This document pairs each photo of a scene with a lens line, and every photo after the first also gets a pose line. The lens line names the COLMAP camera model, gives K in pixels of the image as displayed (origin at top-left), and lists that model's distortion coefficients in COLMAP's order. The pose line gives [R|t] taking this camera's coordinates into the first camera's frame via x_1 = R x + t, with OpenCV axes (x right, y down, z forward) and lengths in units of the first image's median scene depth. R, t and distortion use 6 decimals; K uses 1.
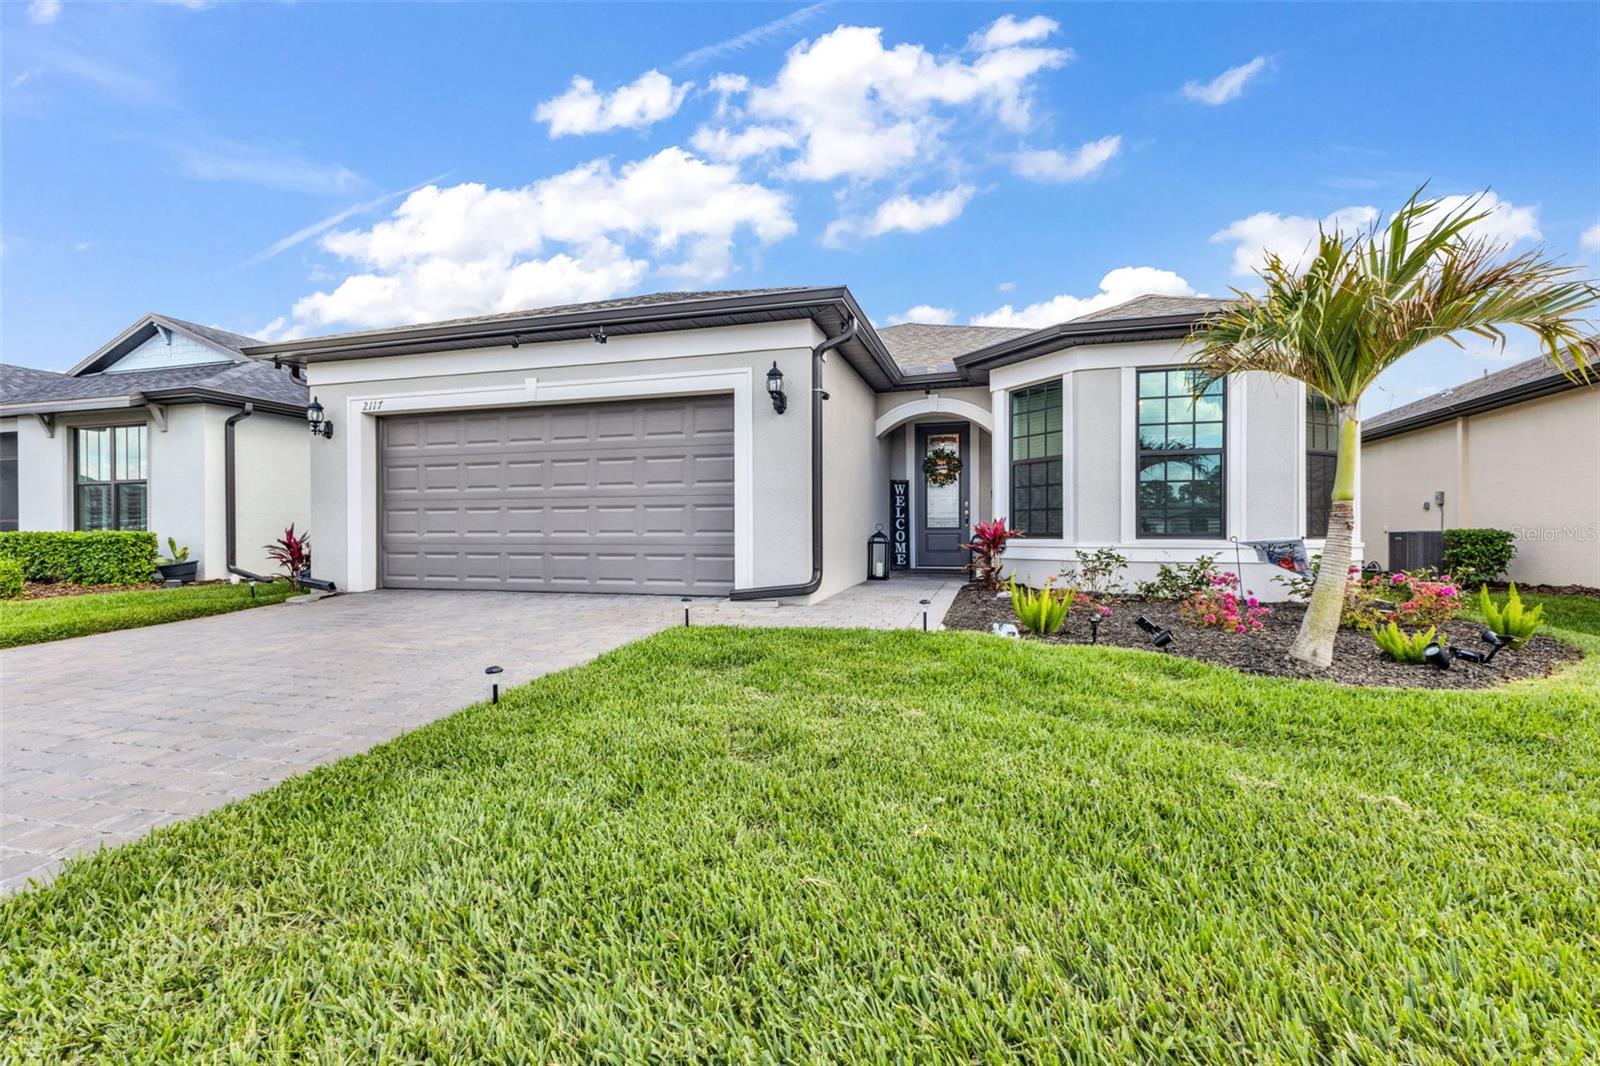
lens RADIAL K [[657.8, 0, 794.6], [0, 657.8, 534.7], [0, 0, 1]] dist [0.008263, -0.001283]
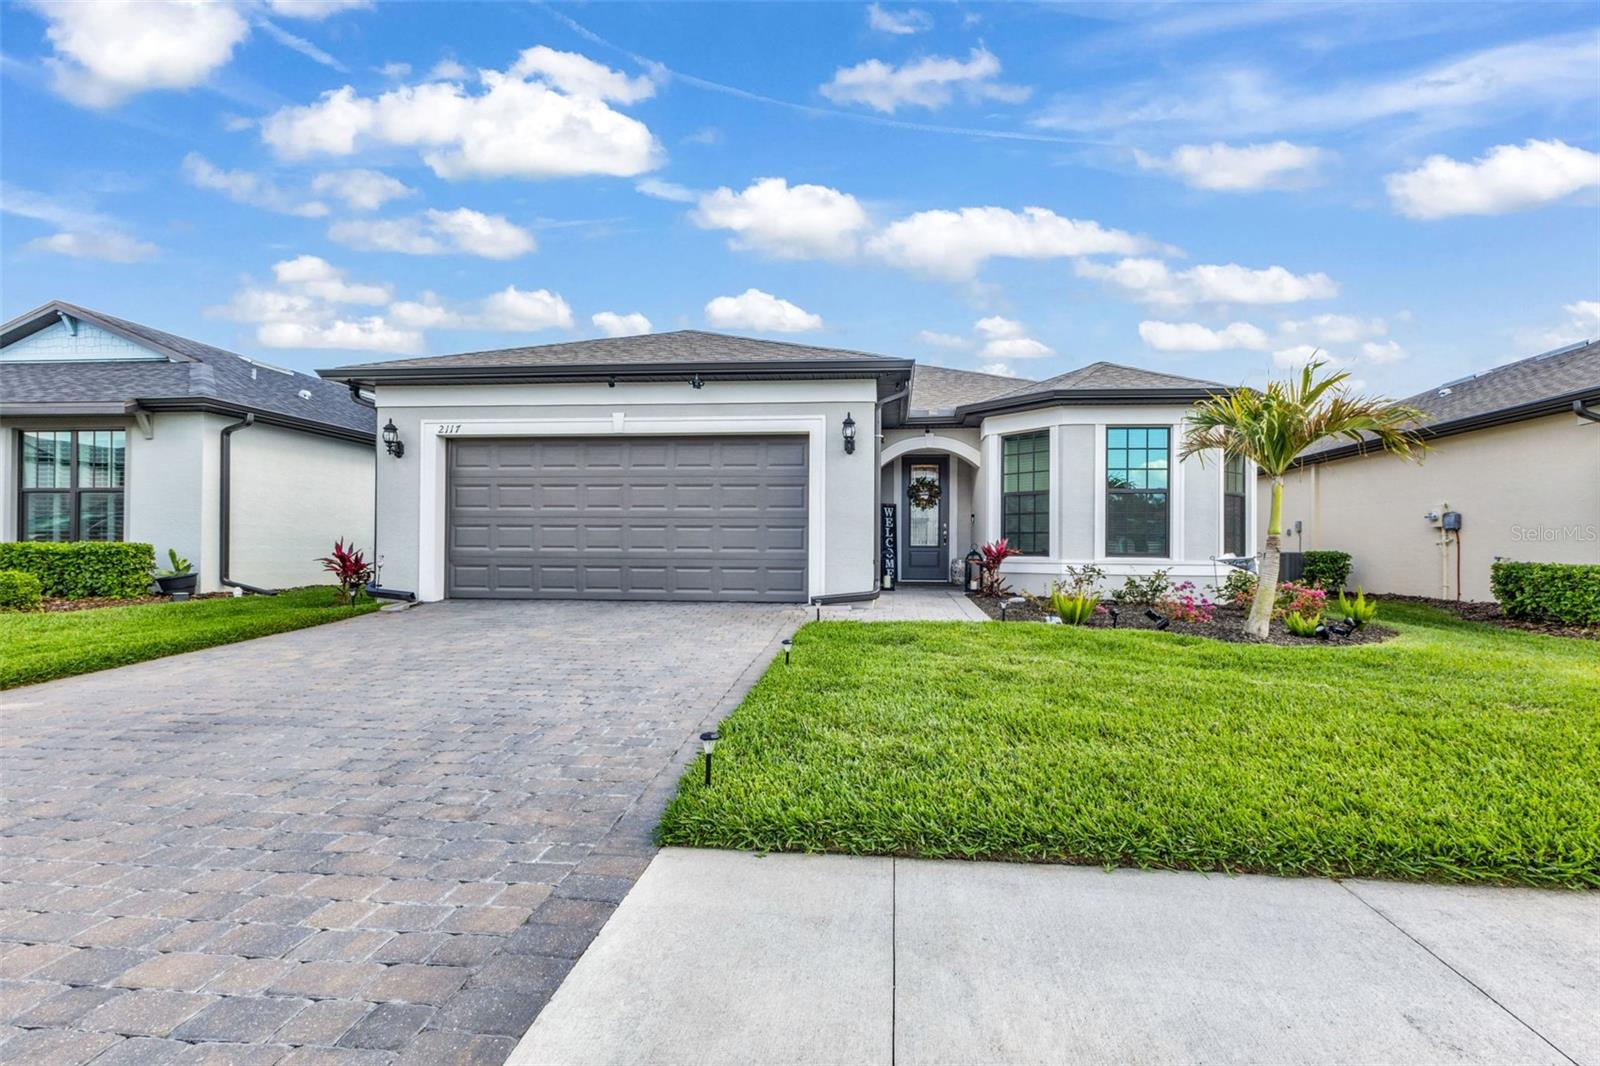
lens RADIAL K [[695.5, 0, 793.8], [0, 695.5, 541.2], [0, 0, 1]] dist [0.005791, 0.000557]
pose [[0.986468, 0.010050, 0.163646, -0.263200], [-0.007893, 0.999873, -0.013823, -0.000748], [-0.163764, 0.012345, 0.986422, -0.211503]]
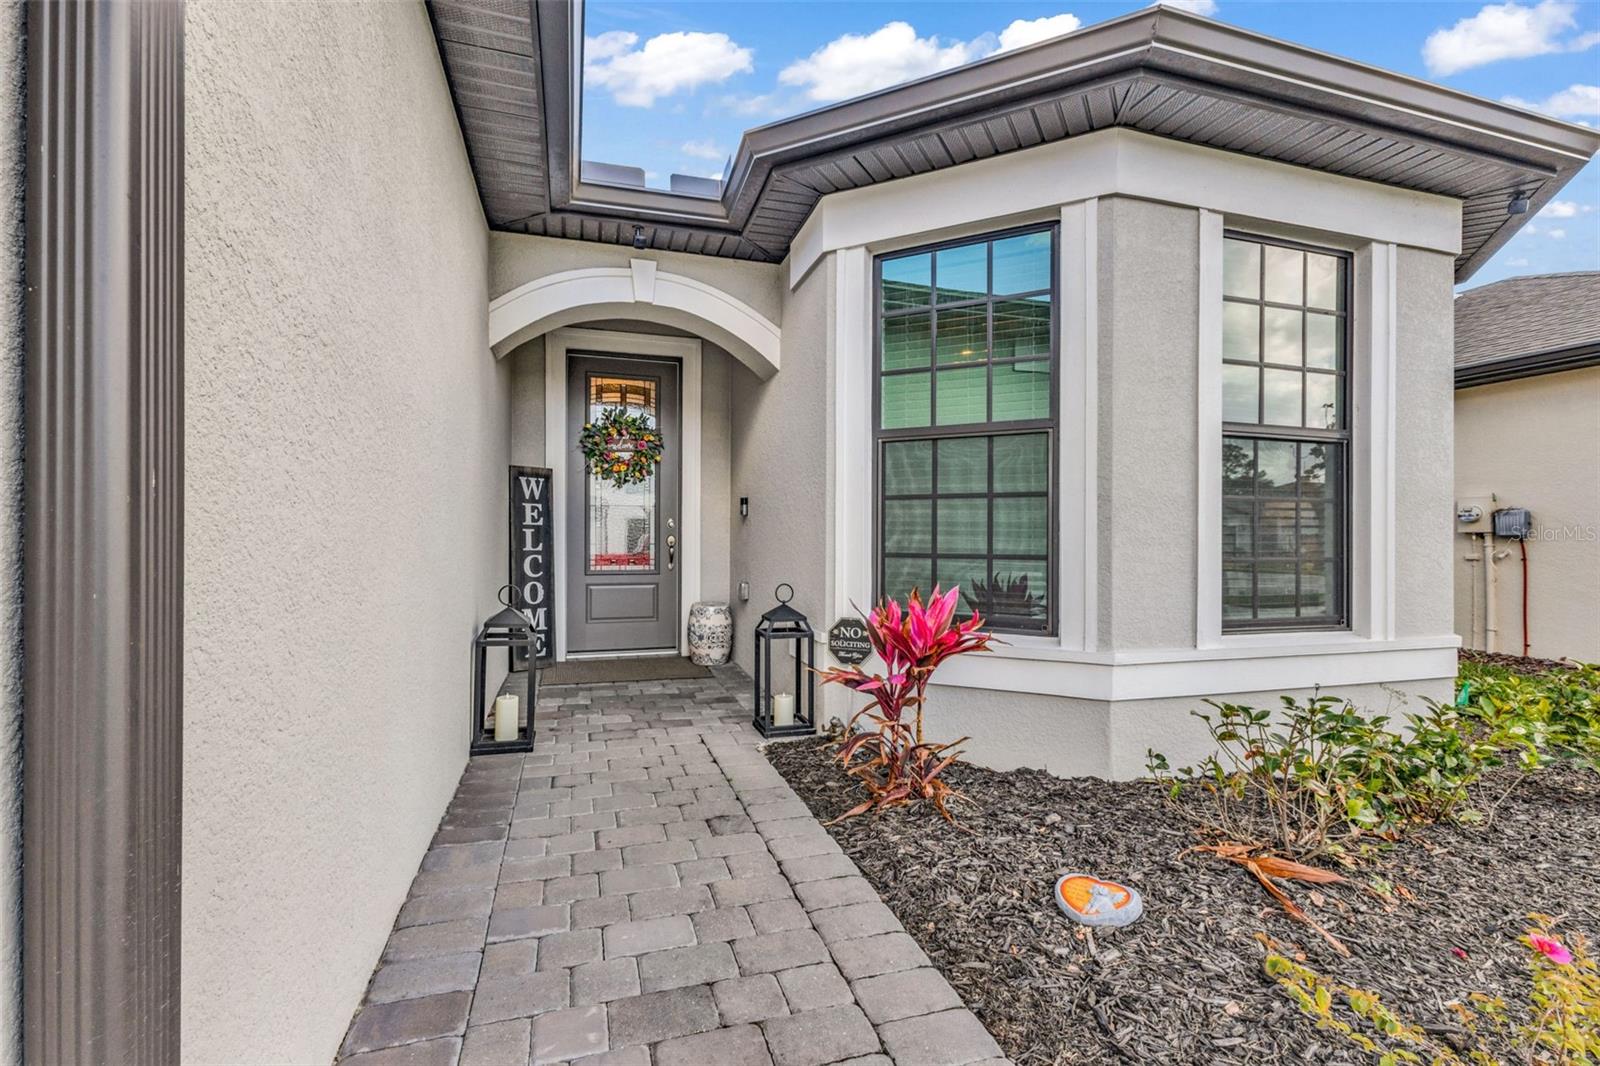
lens RADIAL K [[695.5, 0, 792.7], [0, 695.5, 536.6], [0, 0, 1]] dist [0.005791, 0.000557]
pose [[0.818558, 0.005705, 0.574395, 0.044513], [-0.001280, 0.999966, -0.008108, -0.043186], [-0.574422, 0.005902, 0.818538, 0.678020]]
